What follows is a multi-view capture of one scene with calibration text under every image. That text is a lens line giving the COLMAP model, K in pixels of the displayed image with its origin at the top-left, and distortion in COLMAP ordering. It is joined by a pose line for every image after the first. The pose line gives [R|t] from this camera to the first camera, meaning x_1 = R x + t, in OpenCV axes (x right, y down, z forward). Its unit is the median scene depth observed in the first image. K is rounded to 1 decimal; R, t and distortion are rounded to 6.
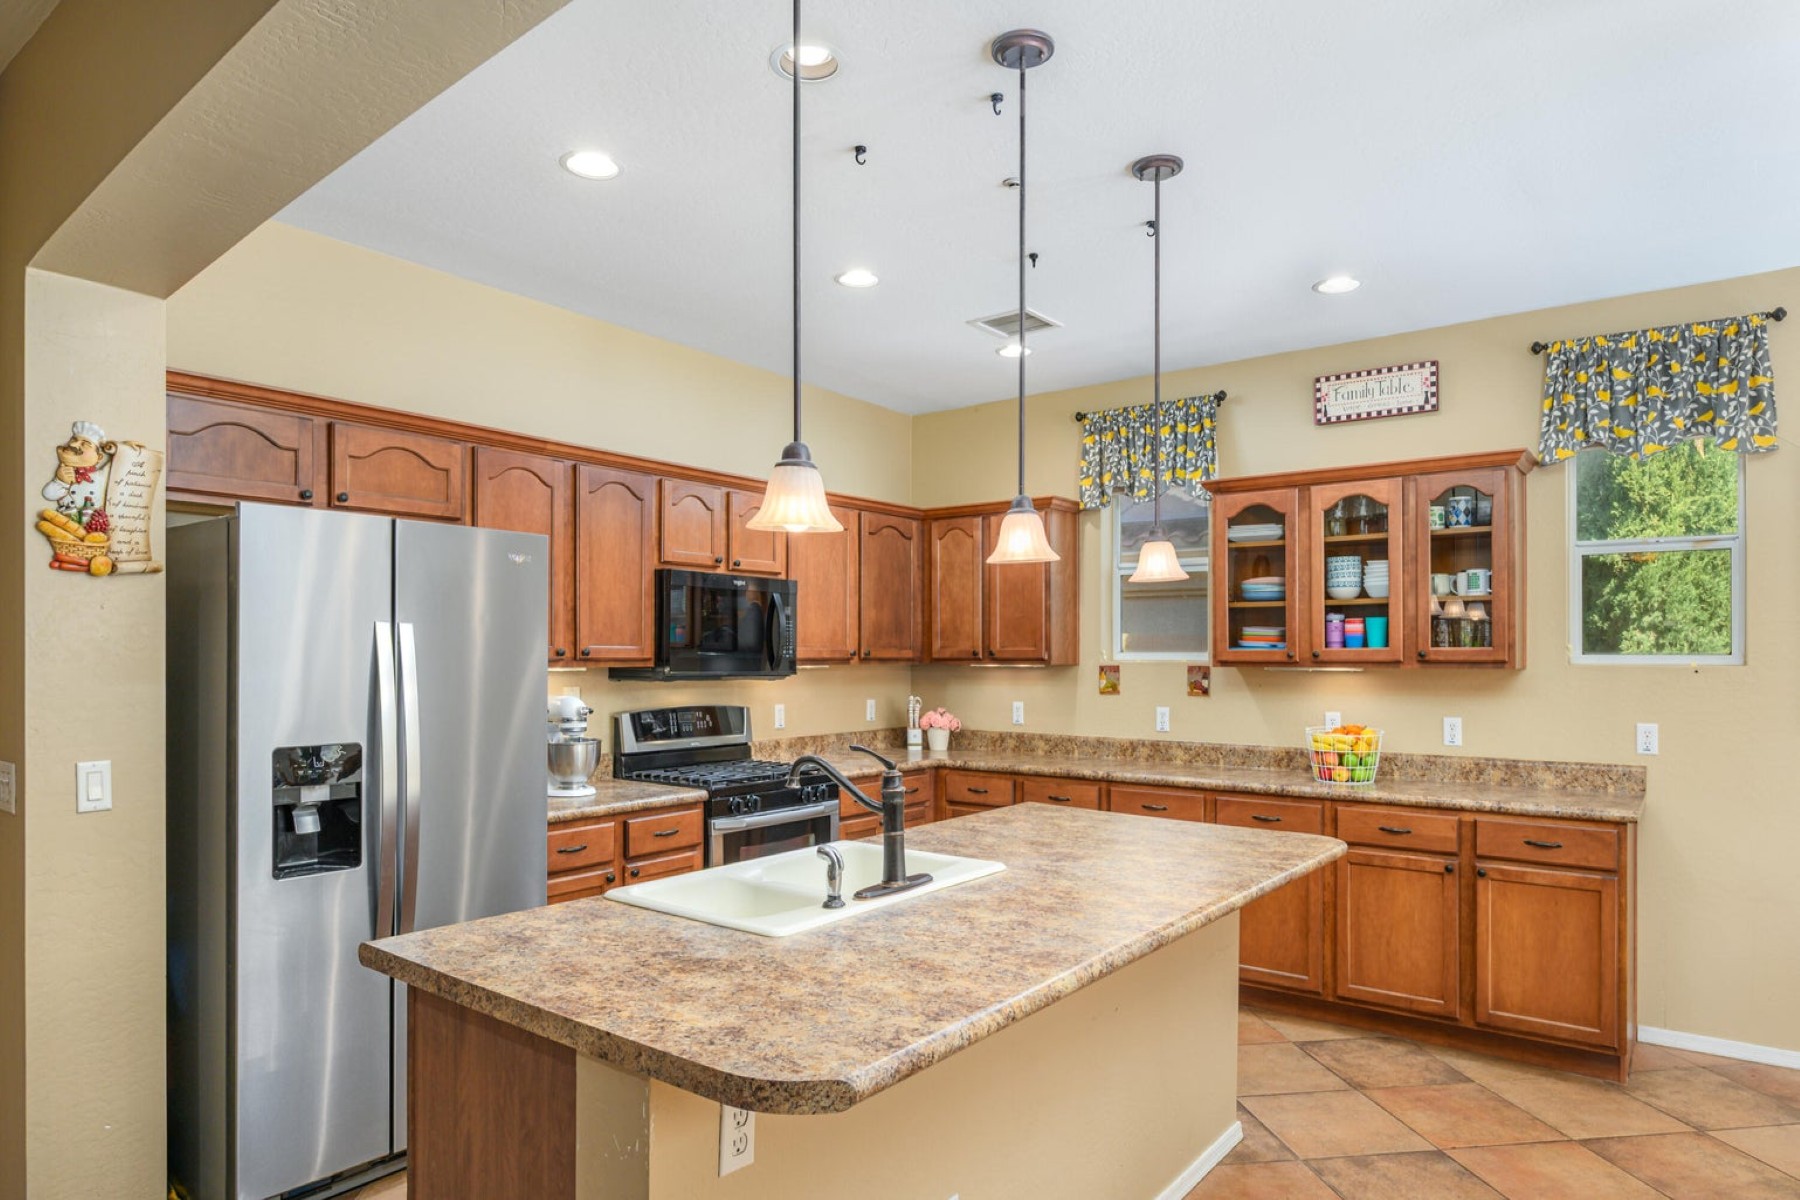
lens RADIAL K [[1083.6, 0, 872.1], [0, 1083.6, 663.1], [0, 0, 1]] dist [0.023328, -0.000835]
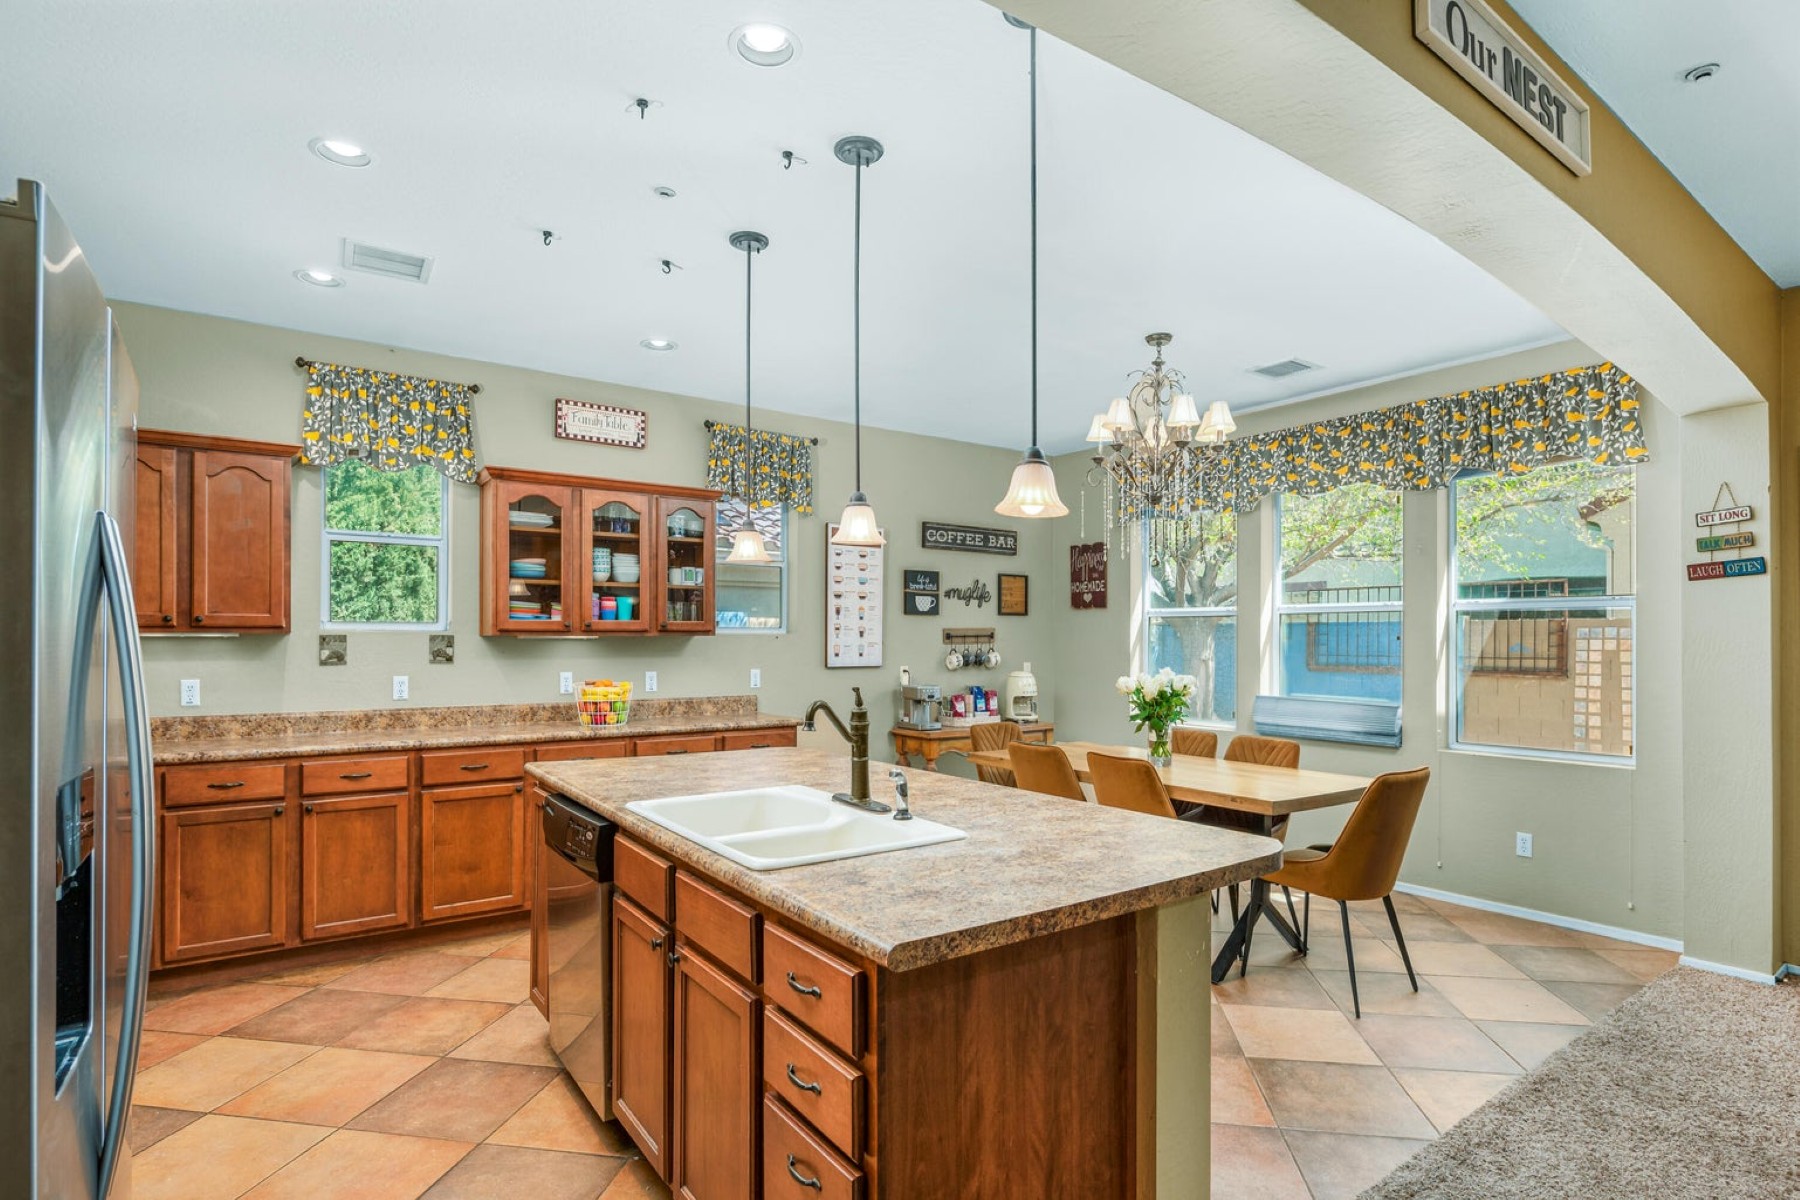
lens RADIAL K [[892.5, 0, 895.9], [0, 892.5, 635.3], [0, 0, 1]] dist [-0.002176, 0.000261]
pose [[0.292051, -0.004830, 0.956391, -0.417055], [-0.003078, 0.999977, 0.005990, -0.003500], [-0.956398, -0.004693, 0.292029, 0.327534]]
